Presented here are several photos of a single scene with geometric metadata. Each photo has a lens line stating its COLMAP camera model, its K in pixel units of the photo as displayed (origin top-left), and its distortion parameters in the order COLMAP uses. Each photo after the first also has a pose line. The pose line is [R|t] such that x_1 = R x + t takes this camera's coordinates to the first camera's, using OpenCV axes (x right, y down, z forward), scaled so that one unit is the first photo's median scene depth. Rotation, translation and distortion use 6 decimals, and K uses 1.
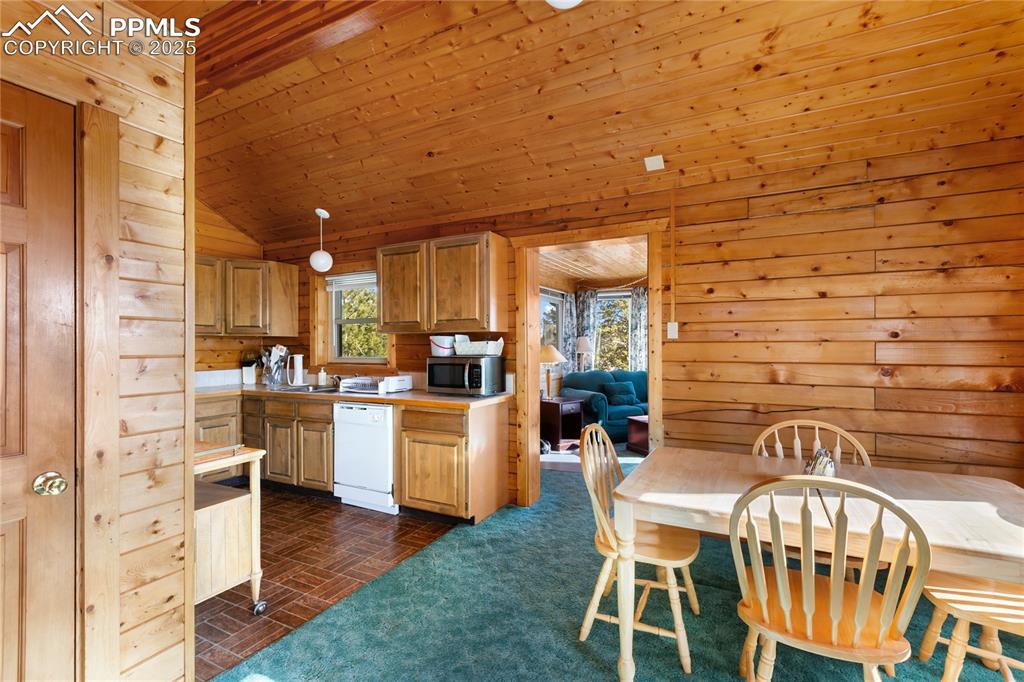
lens RADIAL K [[461.8, 0, 514.4], [0, 461.8, 343.6], [0, 0, 1]] dist [0.002461, -0.000381]
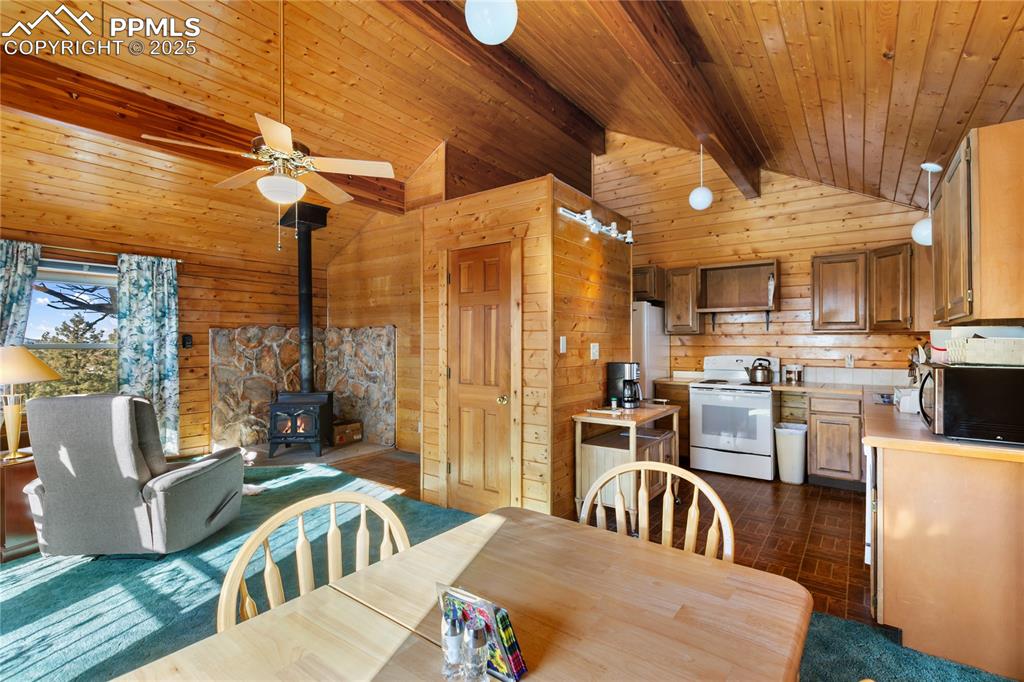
lens RADIAL K [[461.8, 0, 514.4], [0, 461.8, 343.6], [0, 0, 1]] dist [0.002461, -0.000381]
pose [[-0.159081, 0.009343, -0.987221, 0.512938], [0.006557, 0.999943, 0.008407, -0.007417], [0.987244, -0.005136, -0.159133, 0.527965]]
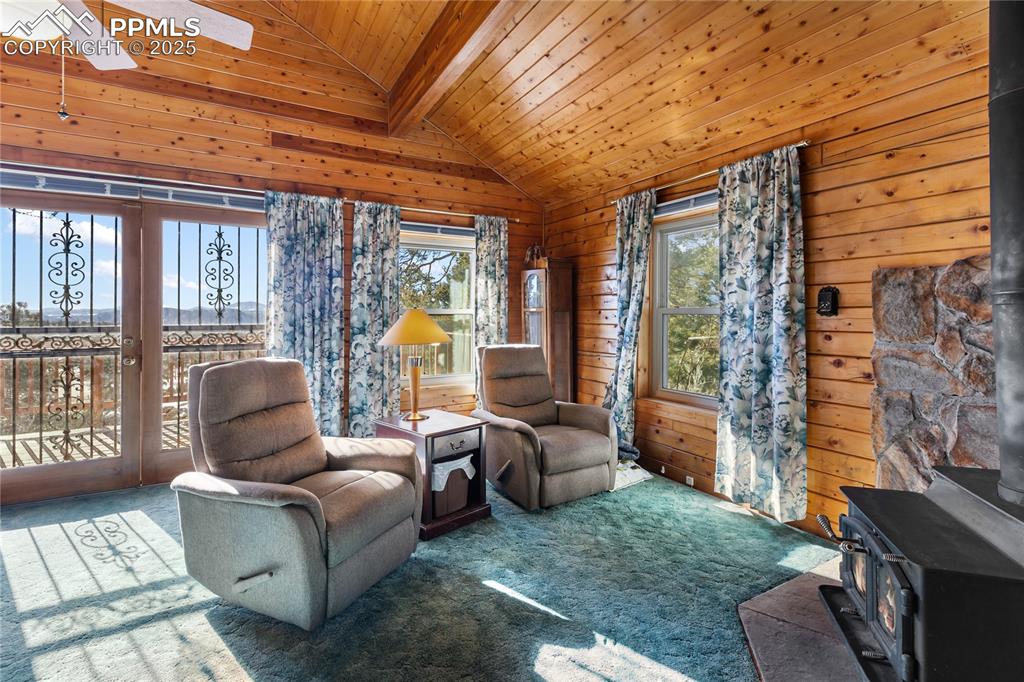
lens RADIAL K [[473.5, 0, 514.5], [0, 473.5, 310.0], [0, 0, 1]] dist [0.001249, 0.000177]
pose [[-0.838599, 0.010313, 0.544652, -0.744544], [0.004848, 0.999922, -0.011469, 0.010126], [-0.544728, -0.006977, -0.838584, 0.155917]]
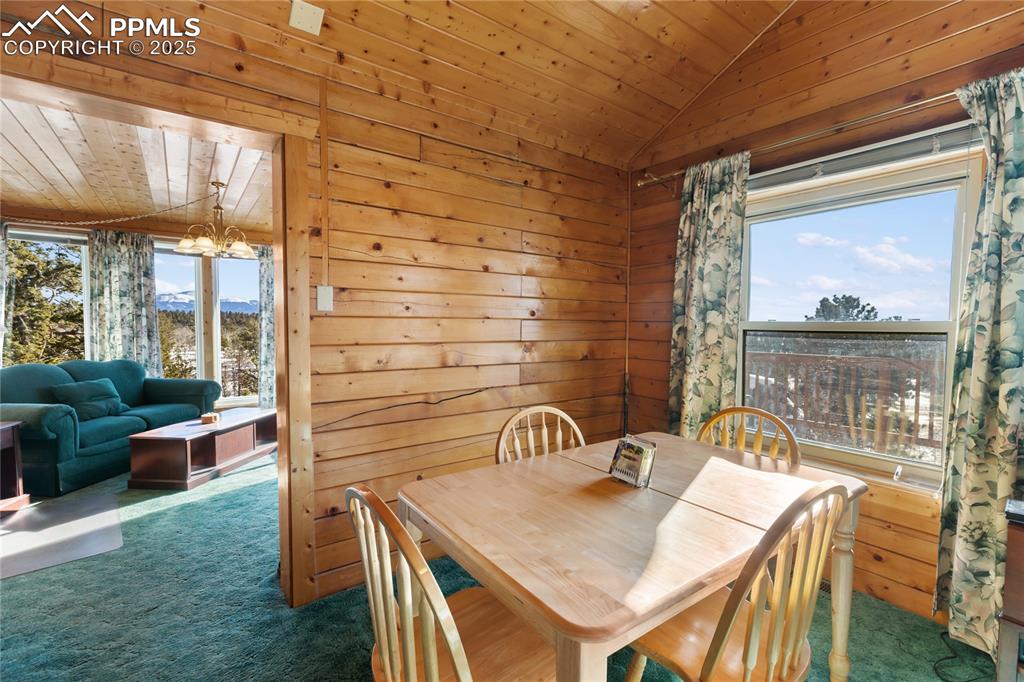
lens RADIAL K [[455.5, 0, 518.8], [0, 455.5, 345.4], [0, 0, 1]] dist [0.001323, -0.000343]
pose [[0.441014, -0.037343, 0.896723, -0.102352], [-0.011111, 0.998830, 0.047060, 0.003997], [-0.897431, -0.030717, 0.440084, 0.395568]]
